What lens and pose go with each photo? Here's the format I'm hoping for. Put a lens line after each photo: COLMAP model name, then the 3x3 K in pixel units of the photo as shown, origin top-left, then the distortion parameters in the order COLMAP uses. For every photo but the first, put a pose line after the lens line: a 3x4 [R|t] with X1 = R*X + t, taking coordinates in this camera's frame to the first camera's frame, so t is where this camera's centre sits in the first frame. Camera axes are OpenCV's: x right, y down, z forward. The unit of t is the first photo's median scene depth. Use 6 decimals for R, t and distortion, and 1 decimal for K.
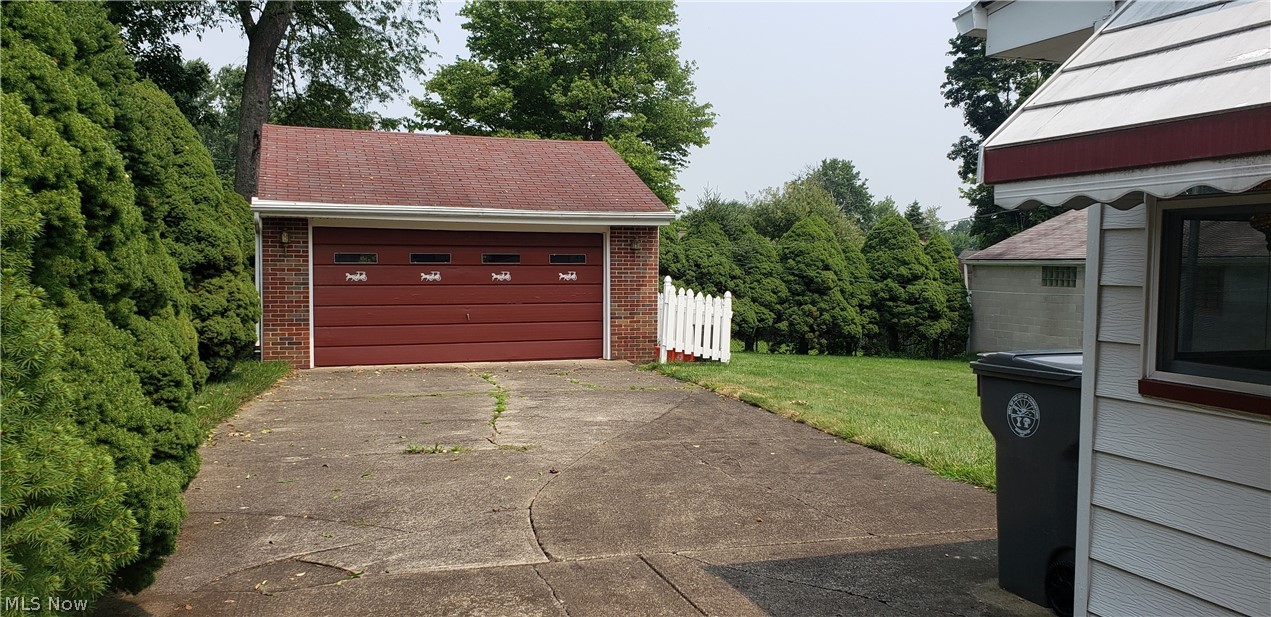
lens RADIAL K [[960.8, 0, 635.5], [0, 960.8, 308.5], [0, 0, 1]] dist [0.108274, -0.000445]
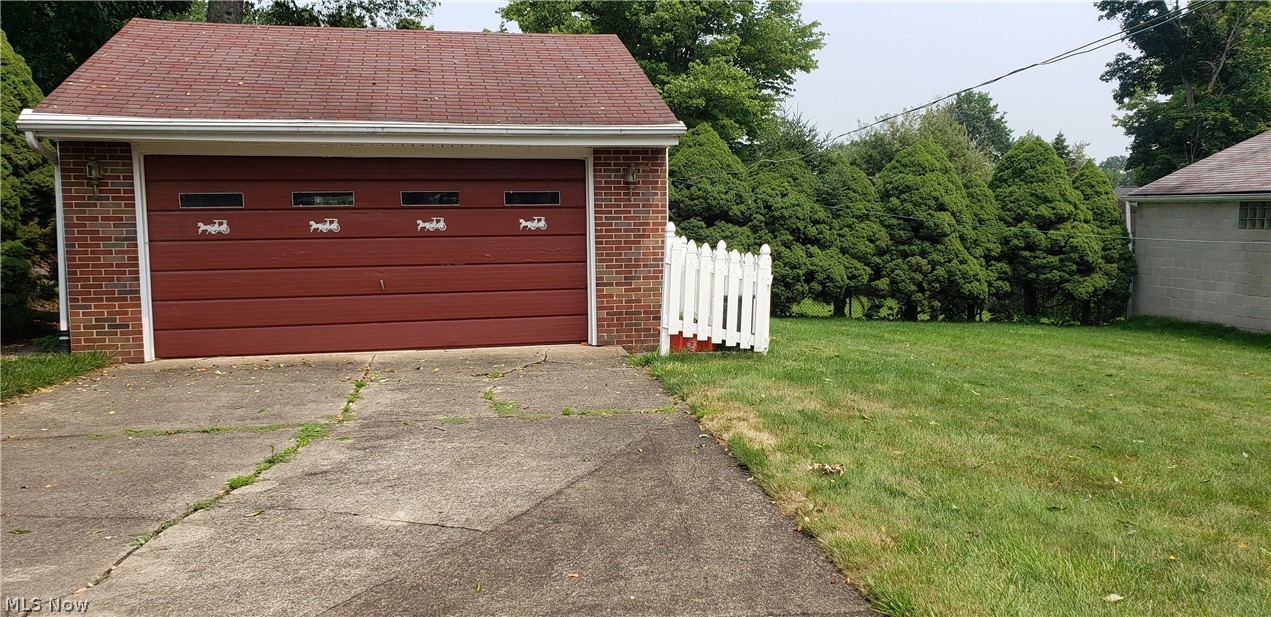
lens RADIAL K [[1006.6, 0, 635.5], [0, 1006.6, 308.5], [0, 0, 1]] dist [-0.003103, 0.103204]
pose [[0.993337, -0.000969, -0.115239, 0.048607], [0.007040, 0.998607, 0.052285, -0.005868], [0.115028, -0.052748, 0.991961, 0.172236]]
